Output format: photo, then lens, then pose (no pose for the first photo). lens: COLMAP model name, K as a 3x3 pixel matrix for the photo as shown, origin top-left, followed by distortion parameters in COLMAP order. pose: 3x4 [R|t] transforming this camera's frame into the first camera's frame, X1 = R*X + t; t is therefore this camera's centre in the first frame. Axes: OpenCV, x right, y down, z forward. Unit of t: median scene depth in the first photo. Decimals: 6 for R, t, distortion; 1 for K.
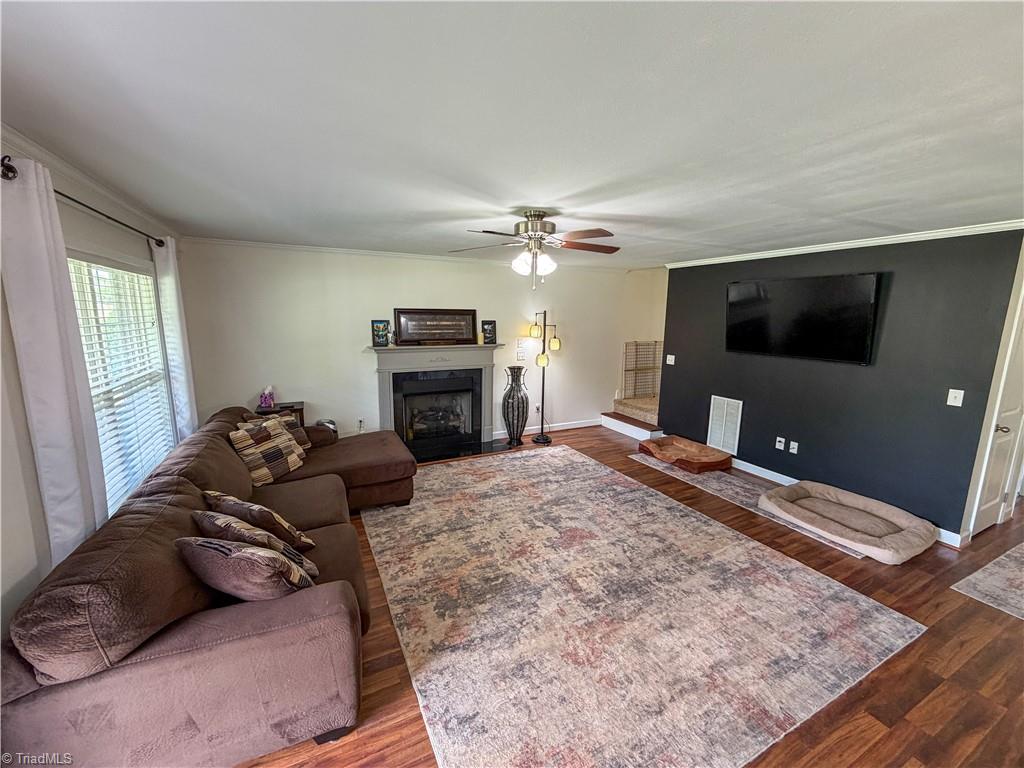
lens RADIAL K [[409.7, 0, 507.7], [0, 409.7, 386.5], [0, 0, 1]] dist [-0.000378, 0.000352]
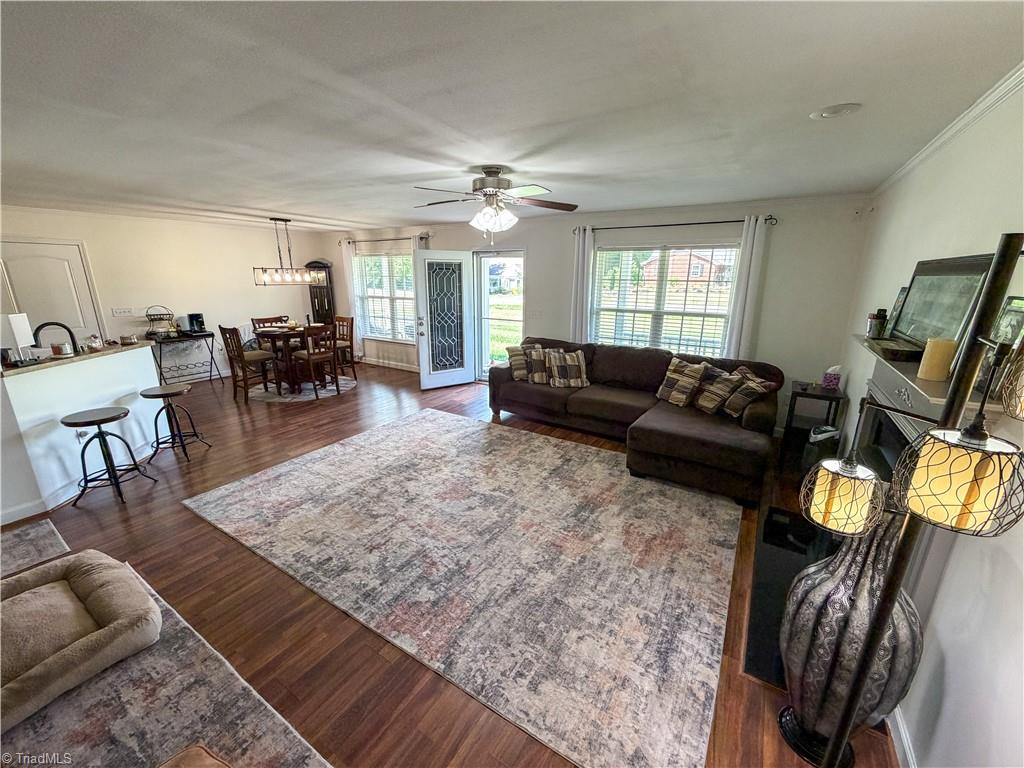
lens RADIAL K [[409.7, 0, 508.4], [0, 409.7, 383.9], [0, 0, 1]] dist [-0.000378, 0.000352]
pose [[-0.855276, 0.115677, -0.505095, 0.379437], [-0.109625, 0.912305, 0.394565, -0.207144], [0.506443, 0.392833, -0.767592, 1.236156]]
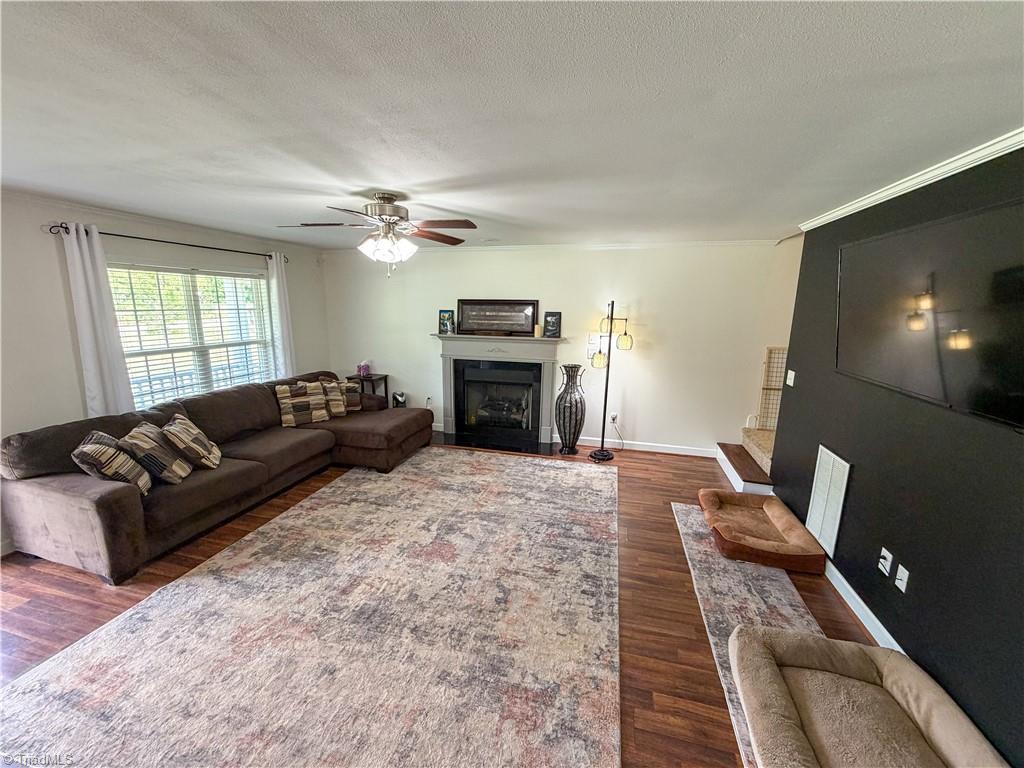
lens RADIAL K [[409.7, 0, 507.9], [0, 409.7, 384.3], [0, 0, 1]] dist [-0.000378, 0.000352]
pose [[0.750570, 0.126866, -0.648498, 0.580274], [-0.119389, 0.991281, 0.055745, -0.047106], [0.649917, 0.035583, 0.759172, 0.289343]]
